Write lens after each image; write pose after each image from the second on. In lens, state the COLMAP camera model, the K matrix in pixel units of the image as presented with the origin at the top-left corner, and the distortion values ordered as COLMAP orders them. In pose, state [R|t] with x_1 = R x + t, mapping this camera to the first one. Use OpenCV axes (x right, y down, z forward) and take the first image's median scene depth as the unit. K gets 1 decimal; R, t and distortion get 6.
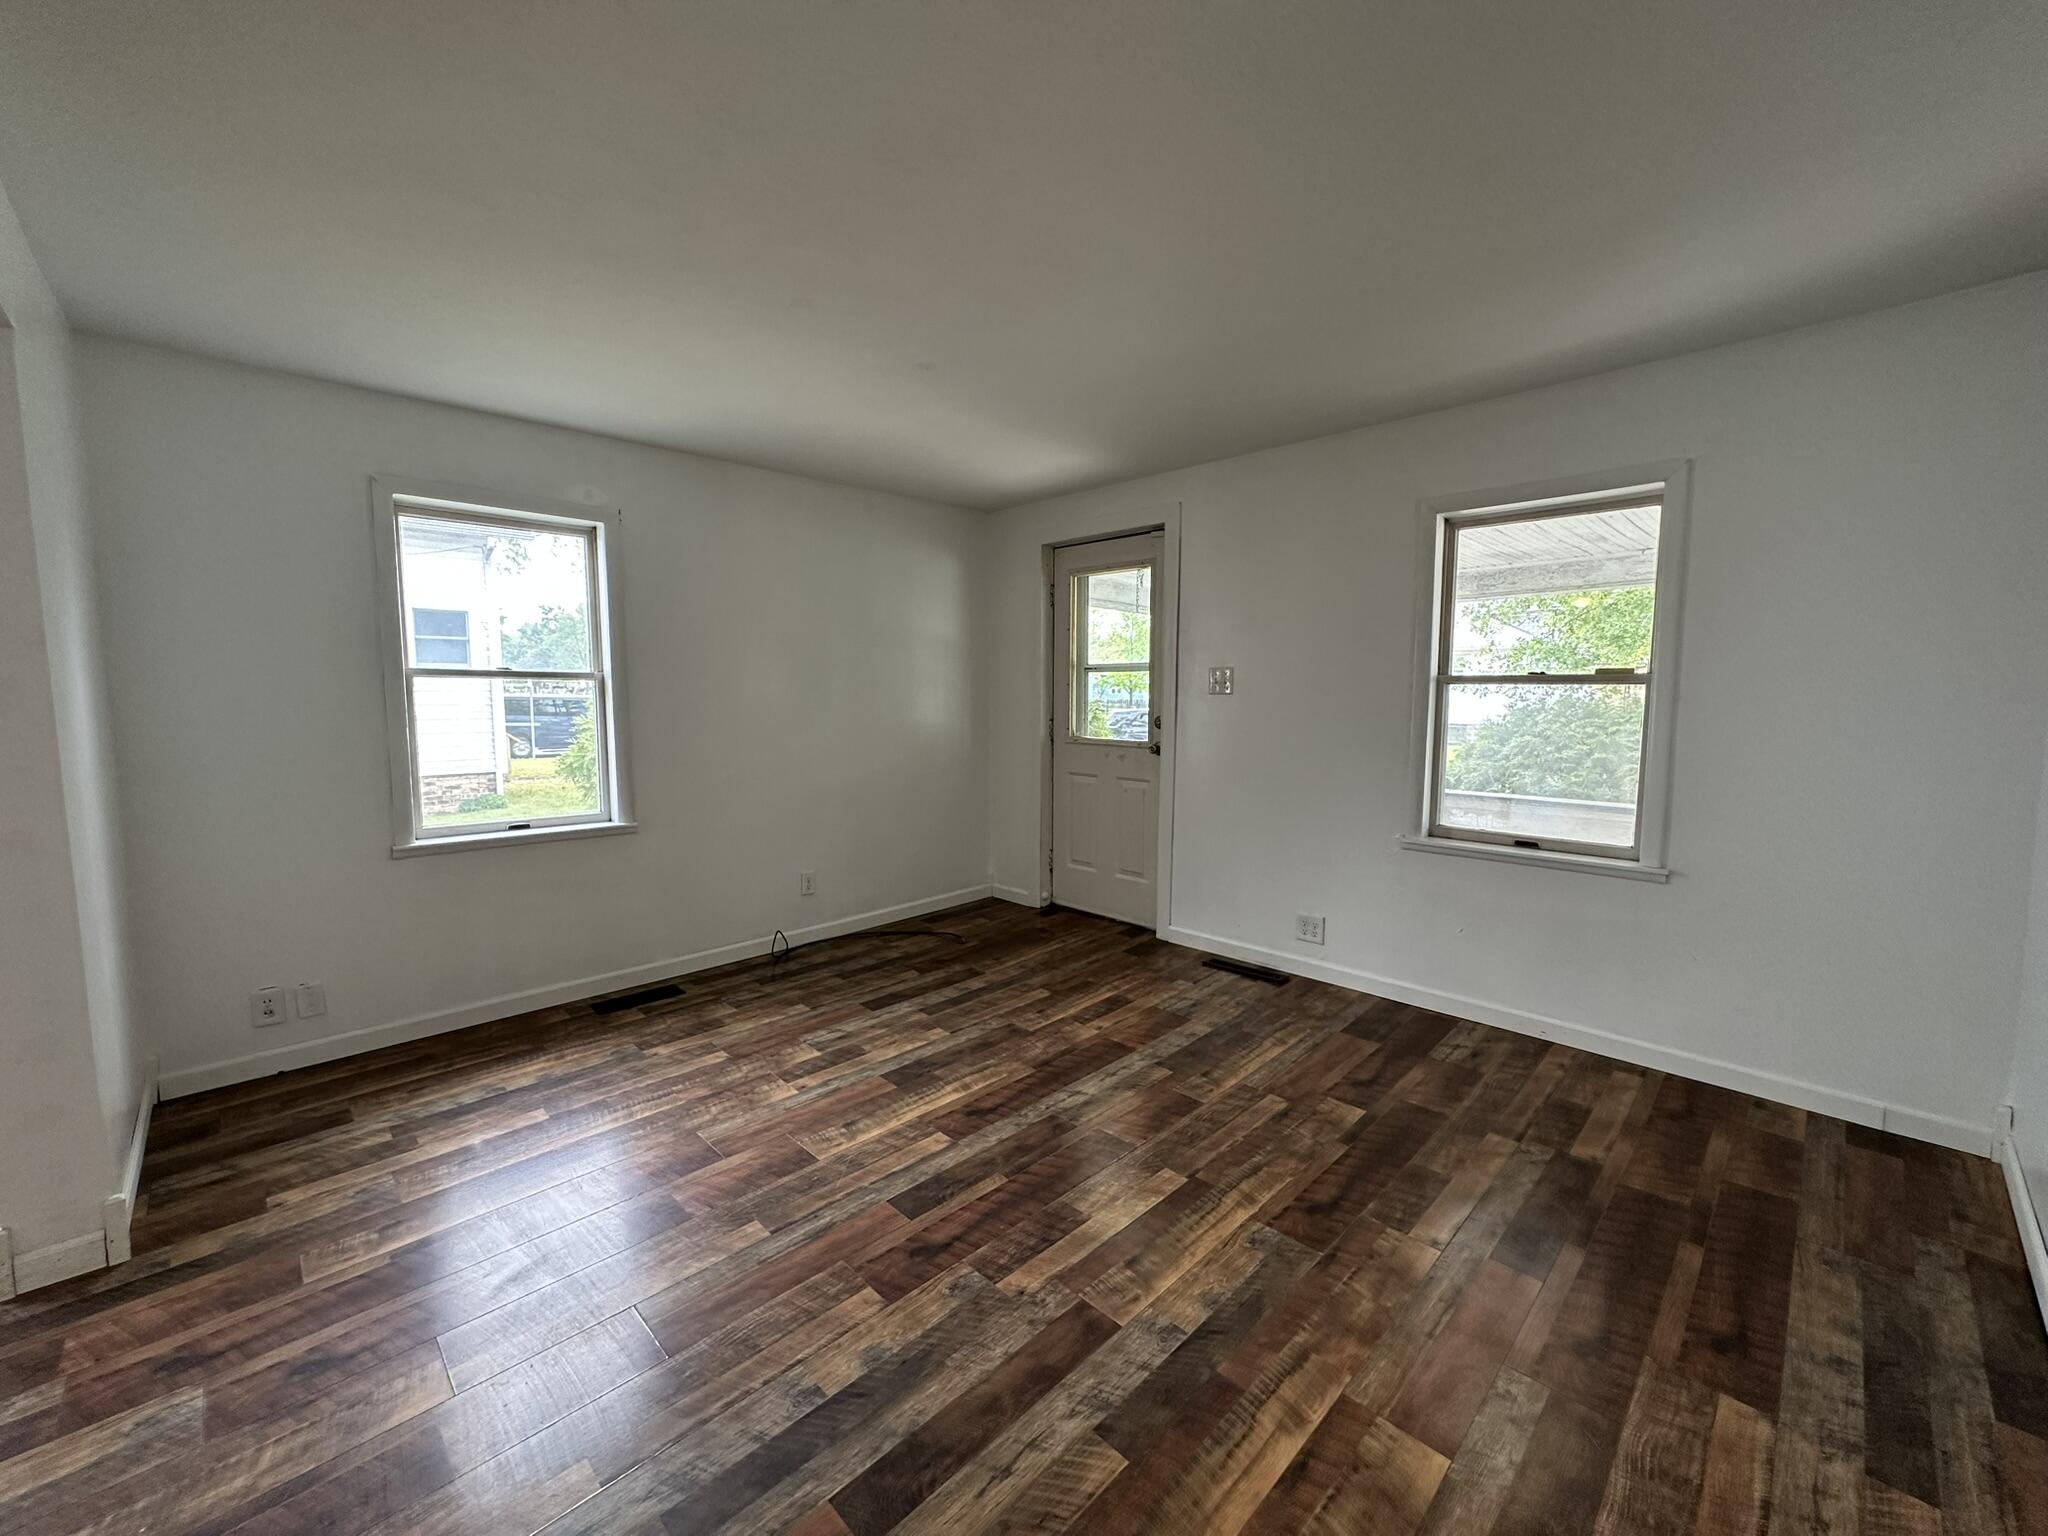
lens RADIAL K [[809.3, 0, 1024.8], [0, 809.3, 764.3], [0, 0, 1]] dist [0.002677, 0.000073]
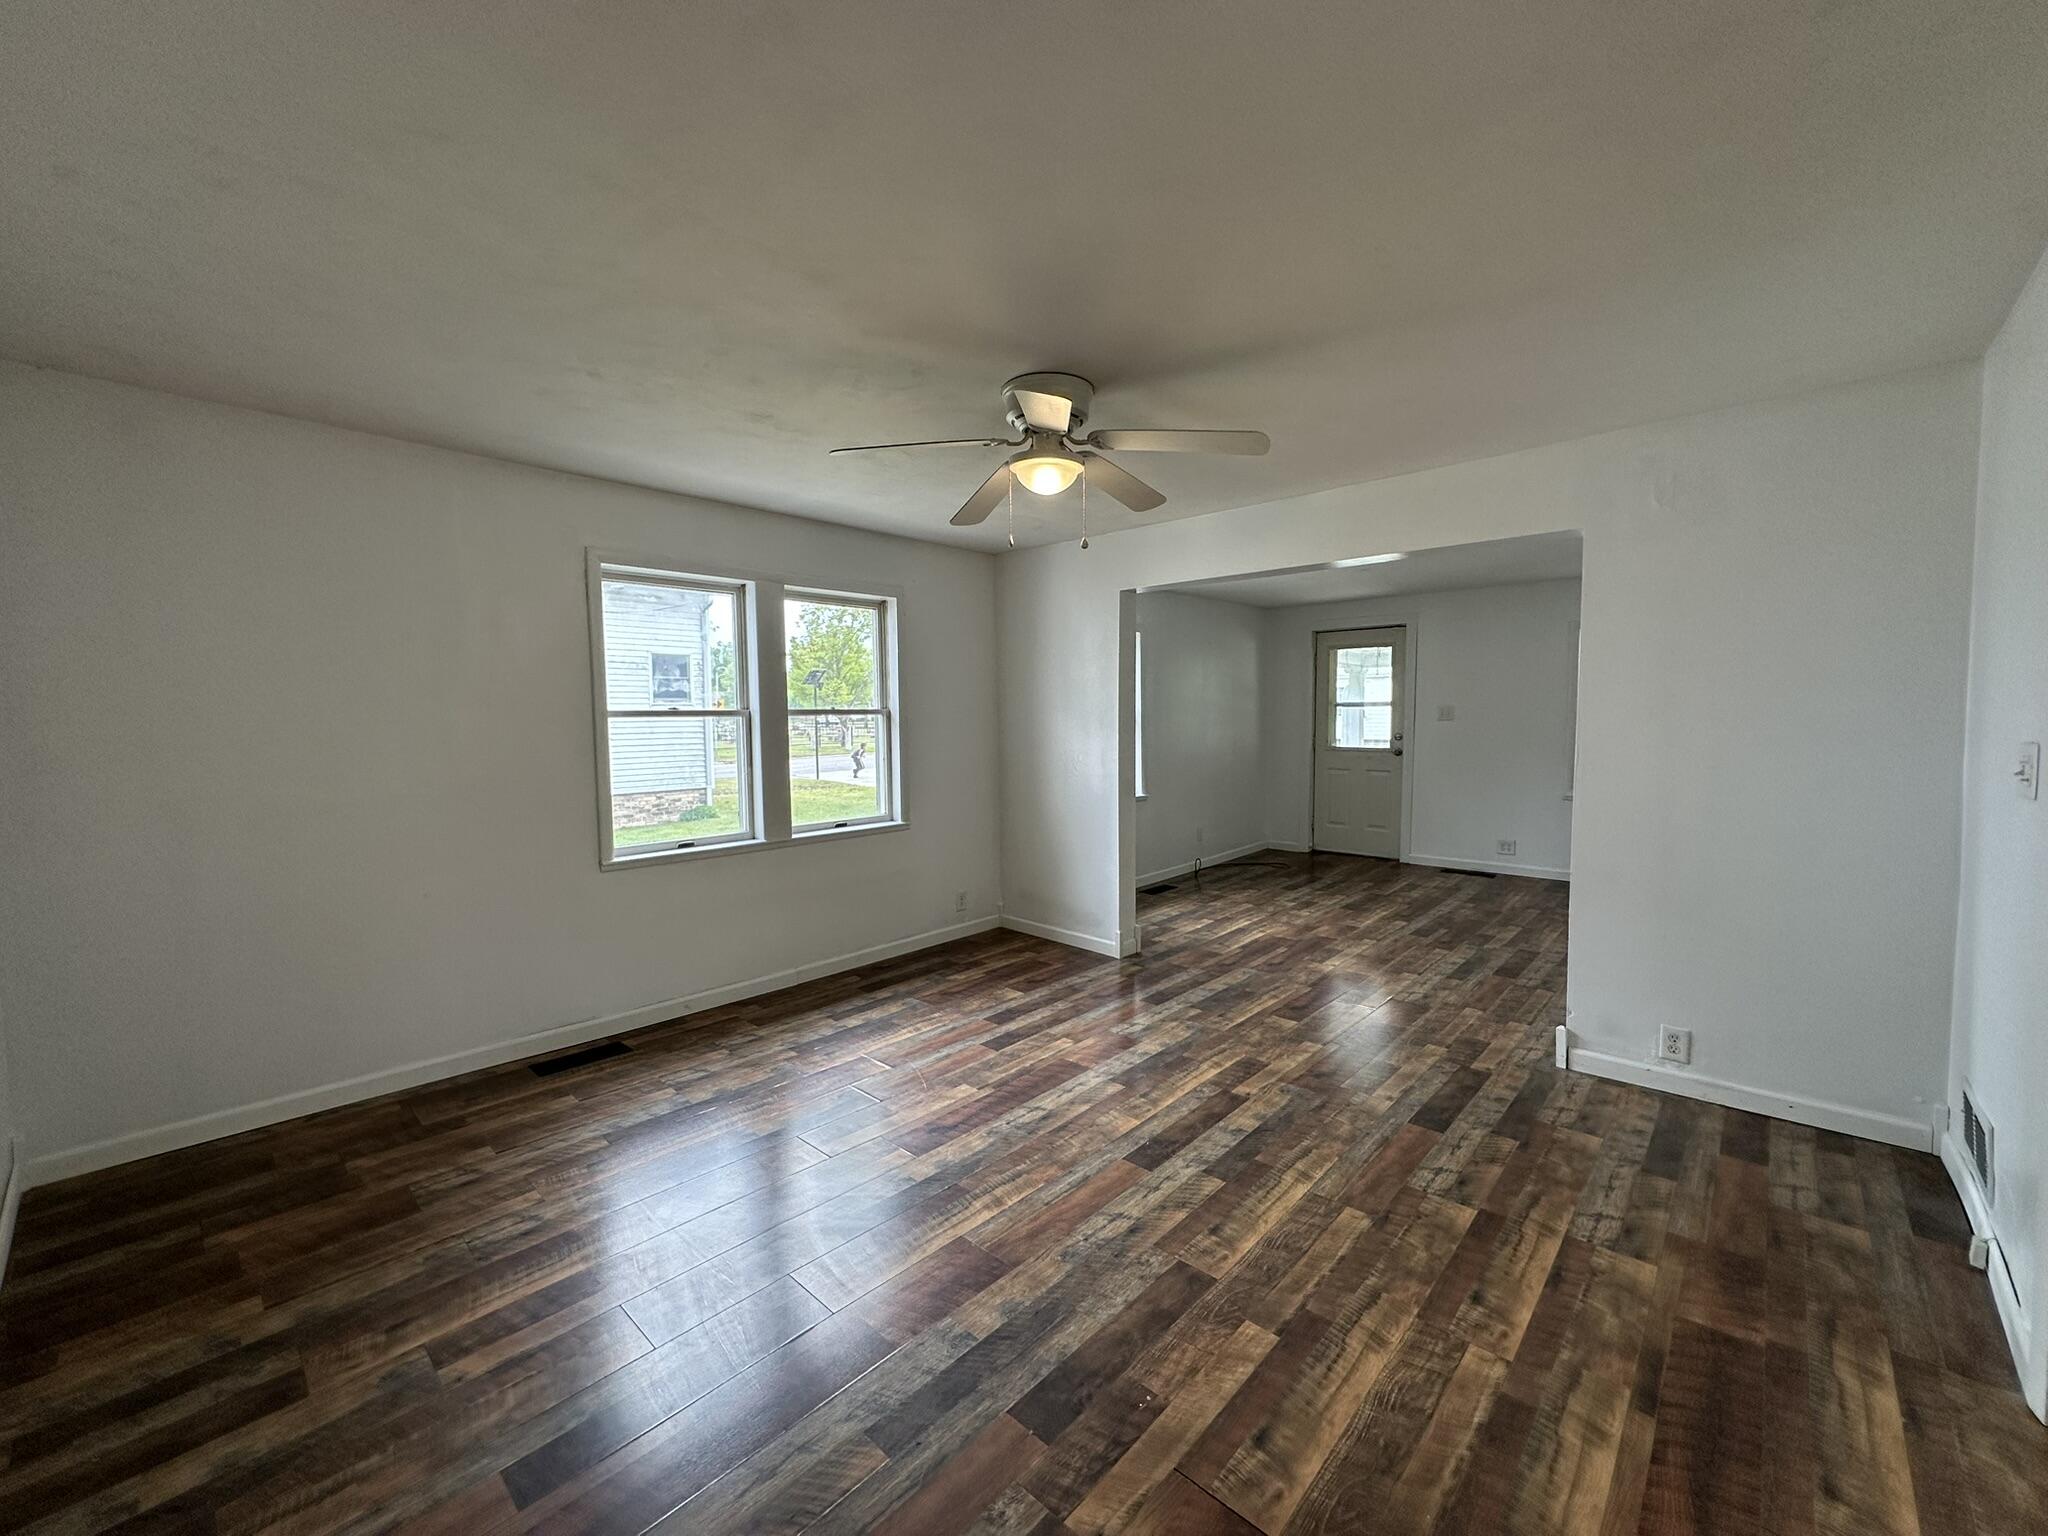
lens RADIAL K [[832.5, 0, 1030.4], [0, 832.5, 722.3], [0, 0, 1]] dist [-0.039339, 0.011600]
pose [[0.998632, -0.016680, 0.049550, -0.219723], [0.020880, 0.996120, -0.085488, 0.016562], [-0.047932, 0.086406, 0.995106, -0.223592]]
